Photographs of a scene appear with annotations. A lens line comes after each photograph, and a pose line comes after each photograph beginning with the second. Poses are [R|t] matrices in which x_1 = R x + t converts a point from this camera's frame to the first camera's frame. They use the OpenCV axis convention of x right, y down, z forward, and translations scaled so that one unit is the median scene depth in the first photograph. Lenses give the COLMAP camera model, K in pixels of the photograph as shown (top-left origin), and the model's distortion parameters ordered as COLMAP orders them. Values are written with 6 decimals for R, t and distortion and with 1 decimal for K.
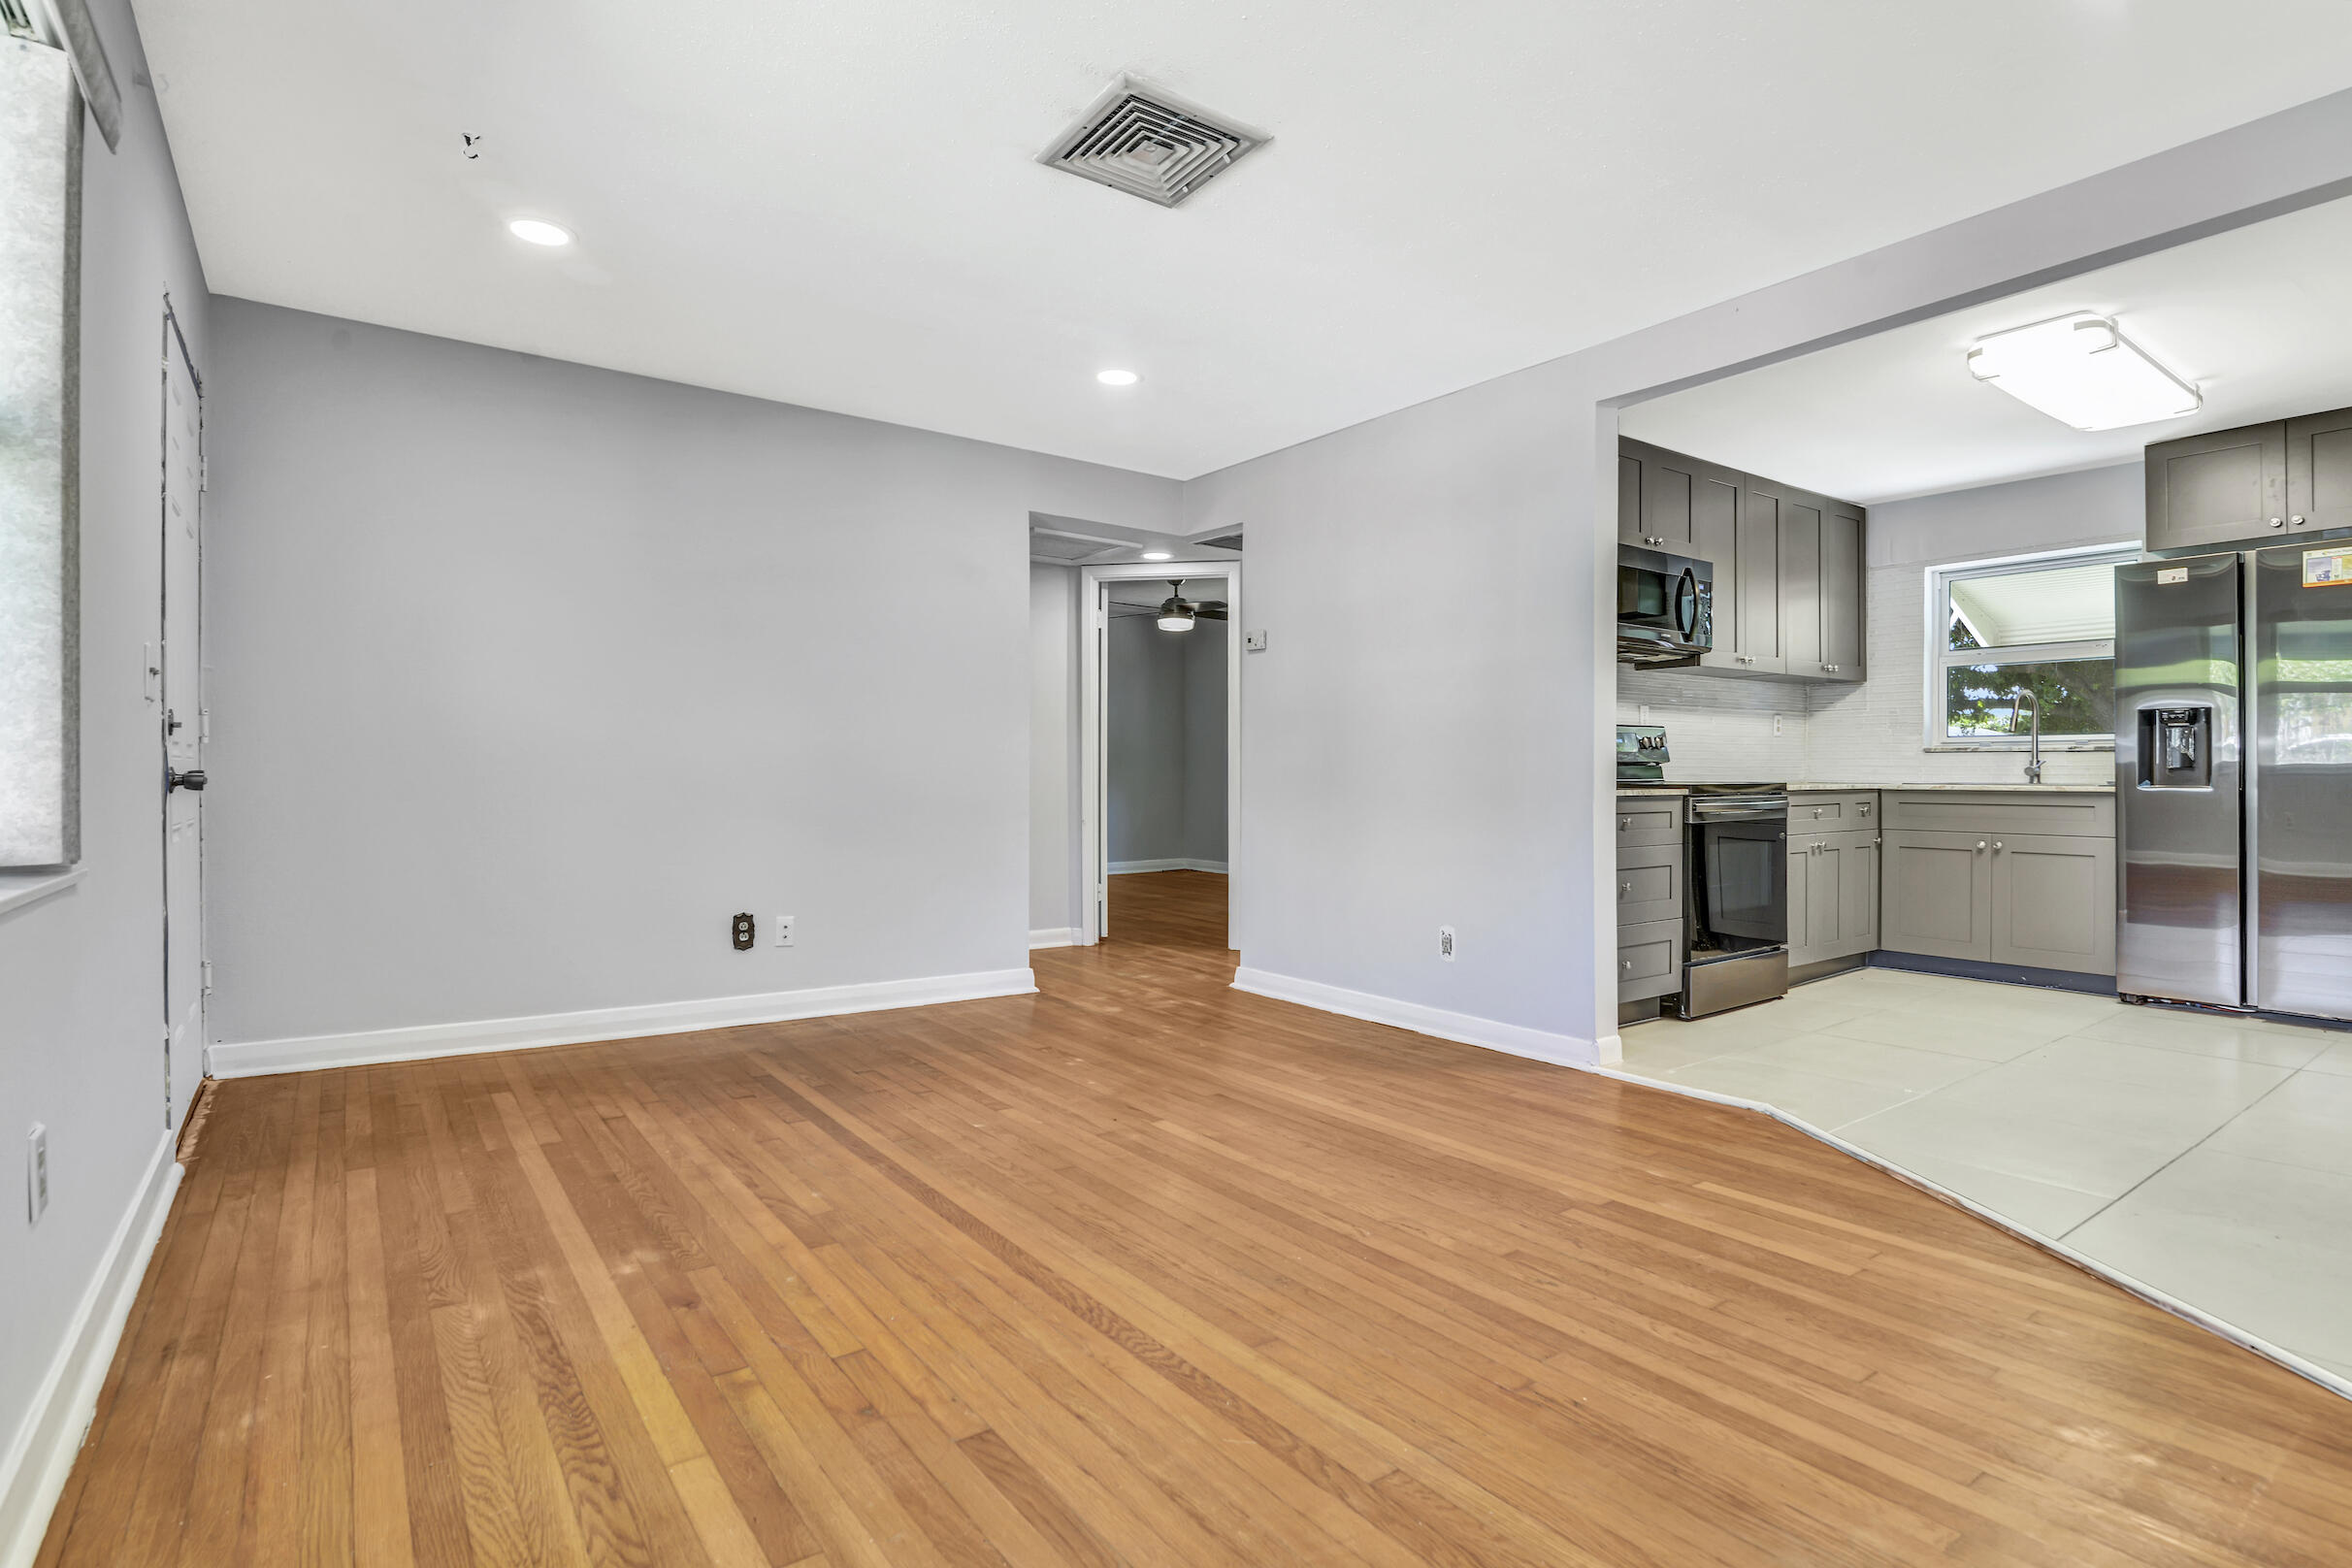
lens RADIAL K [[1161.9, 0, 1175.0], [0, 1161.9, 766.8], [0, 0, 1]] dist [-0.025442, -0.000889]
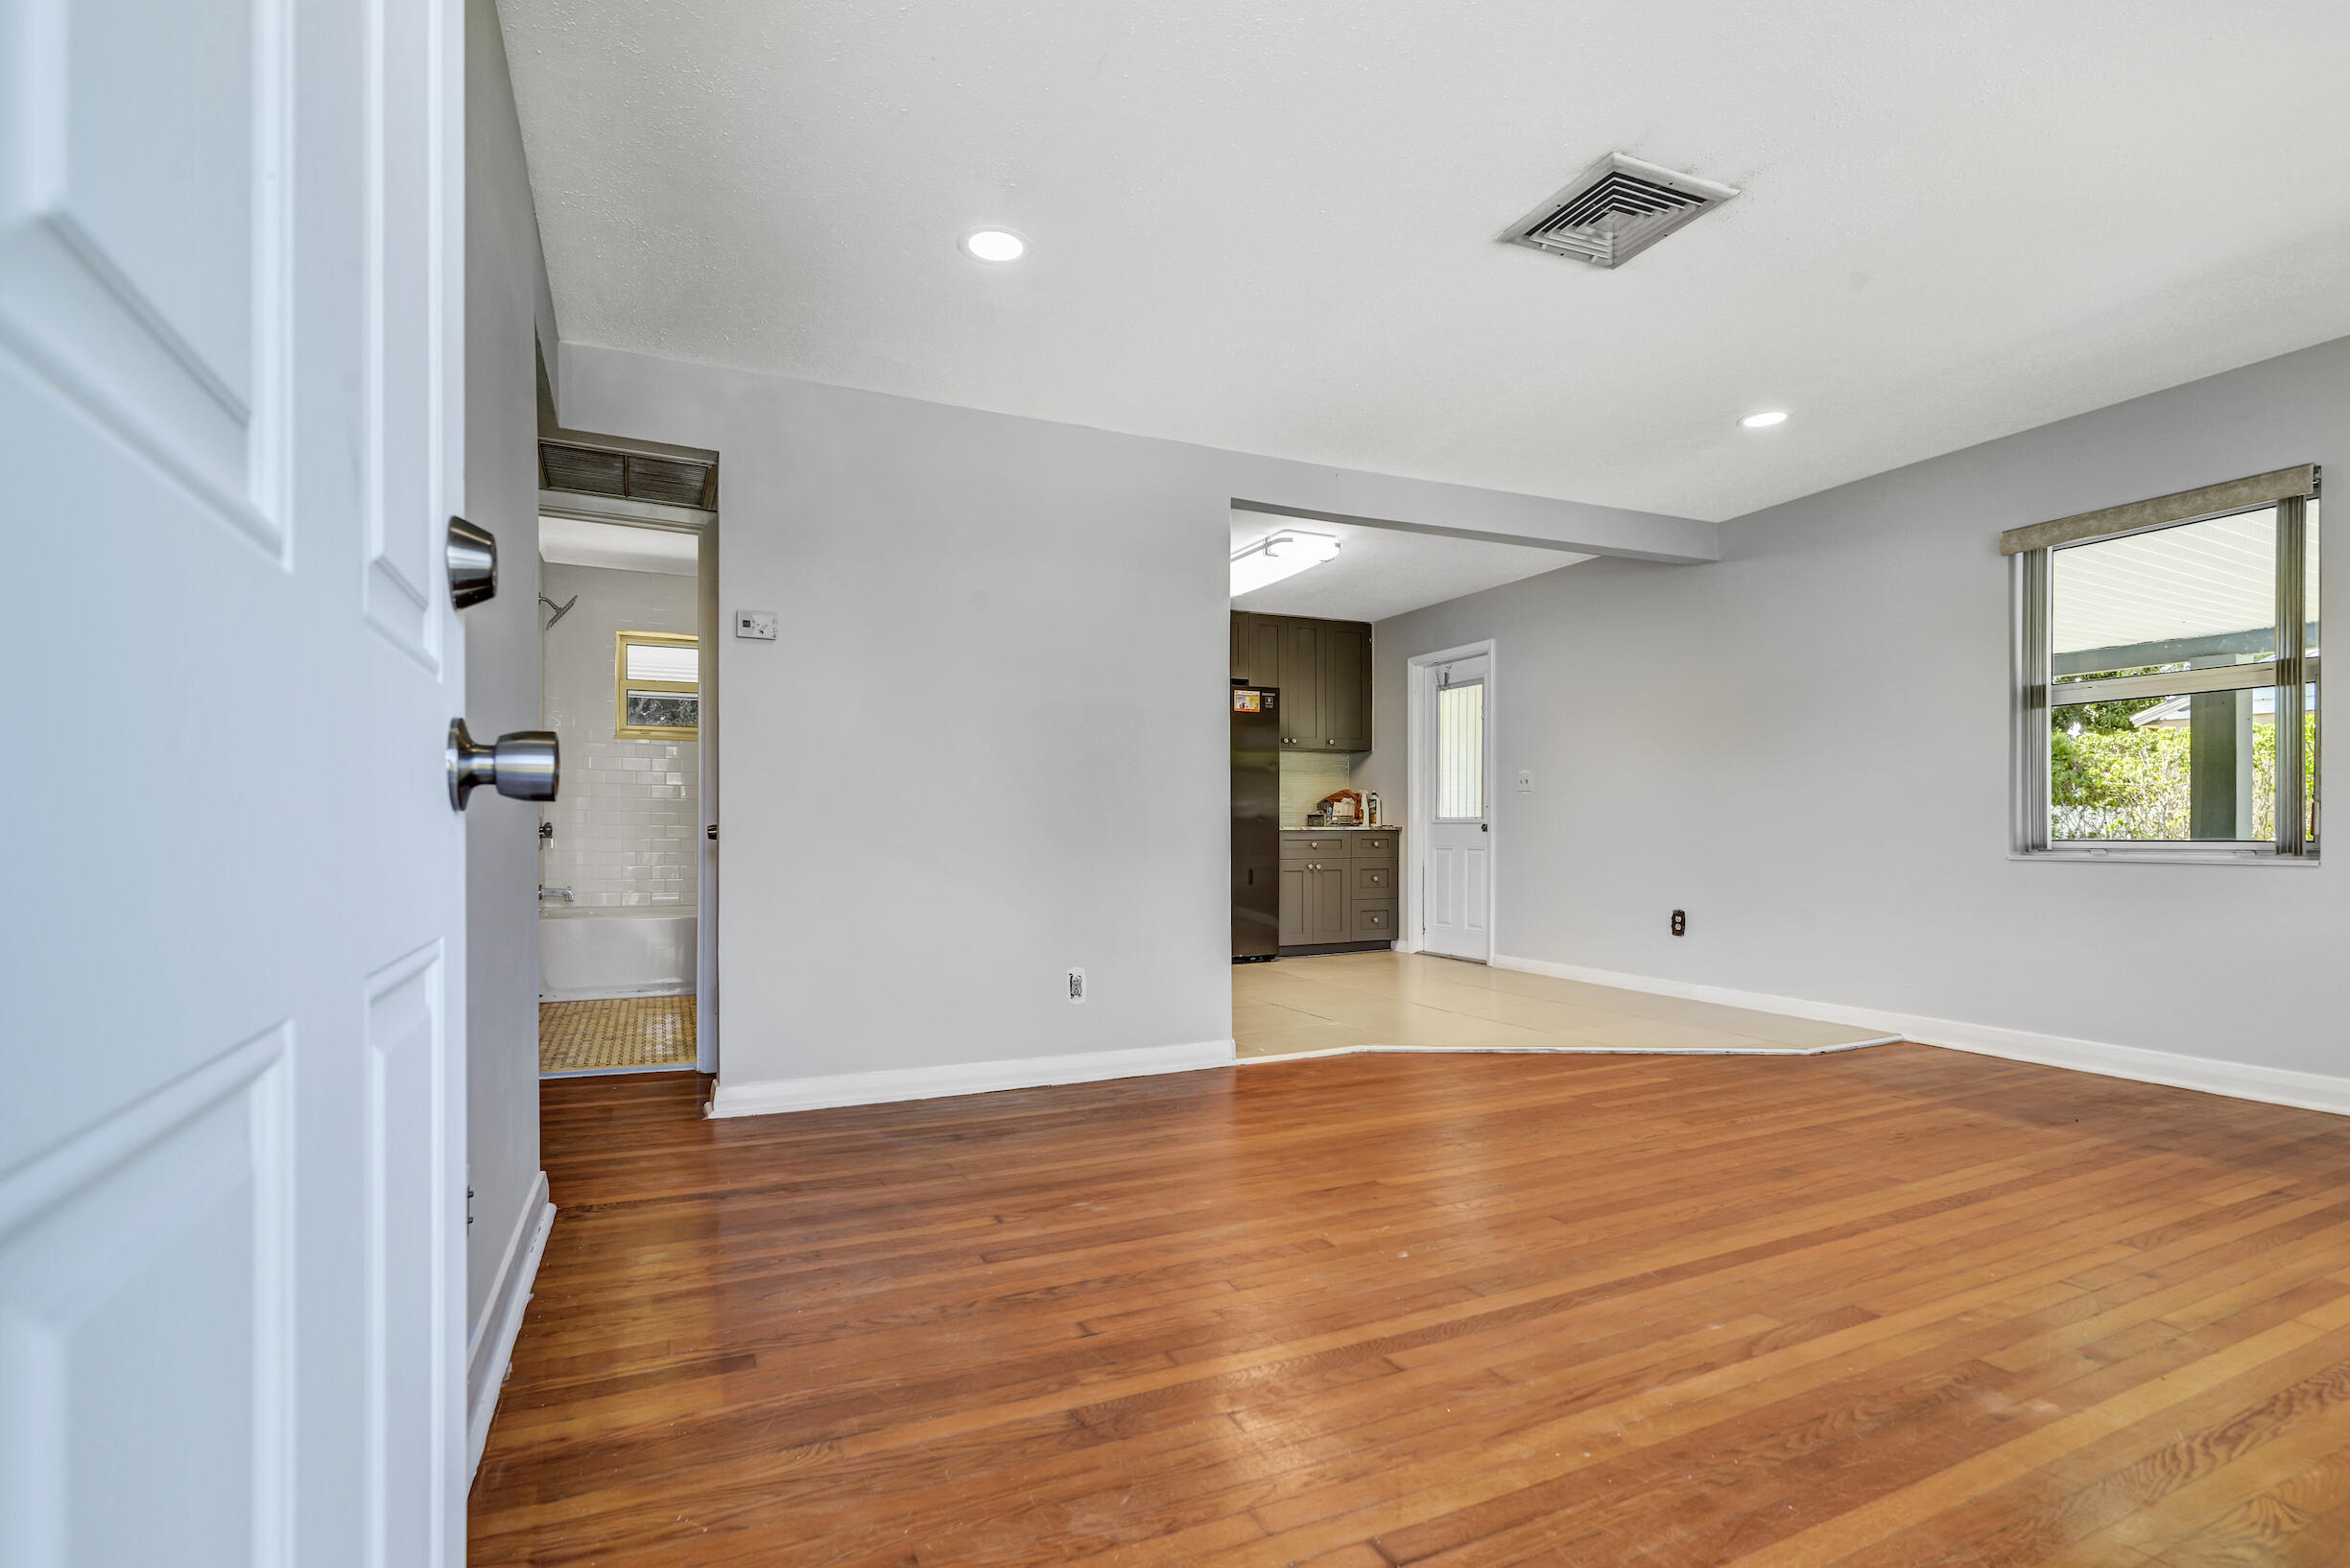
lens RADIAL K [[1122.2, 0, 1176.8], [0, 1122.2, 826.2], [0, 0, 1]] dist [-0.025556, -0.000121]
pose [[0.193165, 0.000261, 0.981166, -0.646131], [-0.001252, 0.999999, -0.000020, 0.016528], [-0.981165, -0.001225, 0.193166, 0.696830]]
